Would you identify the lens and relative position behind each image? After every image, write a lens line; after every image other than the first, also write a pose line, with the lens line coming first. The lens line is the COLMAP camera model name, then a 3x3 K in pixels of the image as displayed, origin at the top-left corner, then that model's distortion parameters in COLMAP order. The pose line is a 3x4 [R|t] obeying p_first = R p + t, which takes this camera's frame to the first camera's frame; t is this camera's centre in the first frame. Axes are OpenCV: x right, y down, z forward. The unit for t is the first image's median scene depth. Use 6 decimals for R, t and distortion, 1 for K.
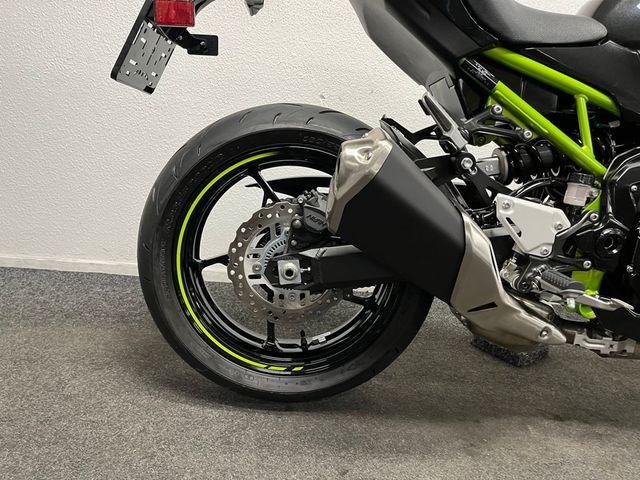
lens RADIAL K [[500.1, 0, 320.0], [0, 500.1, 240.0], [0, 0, 1]] dist [0.088362, -0.128775]
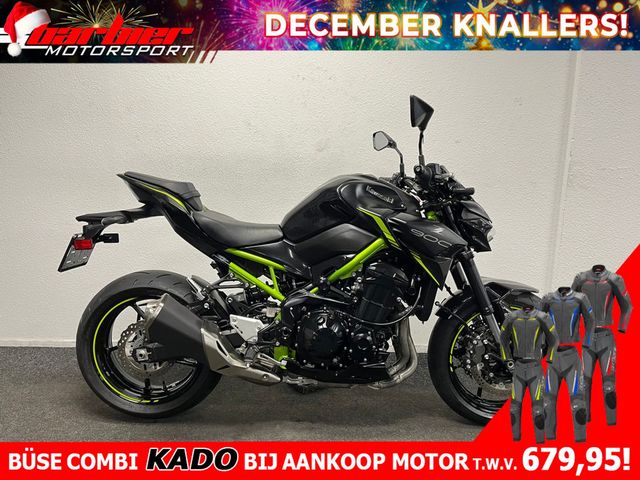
lens RADIAL K [[500.1, 0, 320.0], [0, 500.1, 240.0], [0, 0, 1]] dist [0.088362, -0.128775]
pose [[0.997092, -0.058037, -0.049390, 0.811213], [0.054422, 0.995945, -0.071637, -0.222366], [0.053347, 0.068741, 0.996207, -1.114076]]
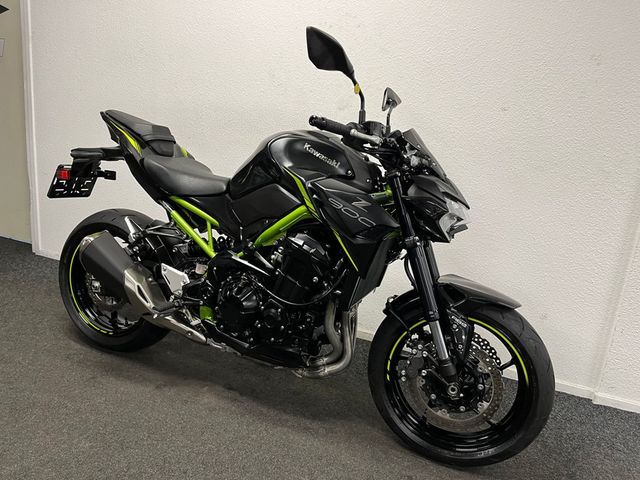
lens RADIAL K [[500.1, 0, 320.0], [0, 500.1, 240.0], [0, 0, 1]] dist [0.088362, -0.128775]
pose [[0.903491, 0.103039, -0.416036, 1.718955], [-0.120433, 0.992597, -0.015704, -0.221232], [0.411338, 0.064293, 0.909212, -0.641606]]
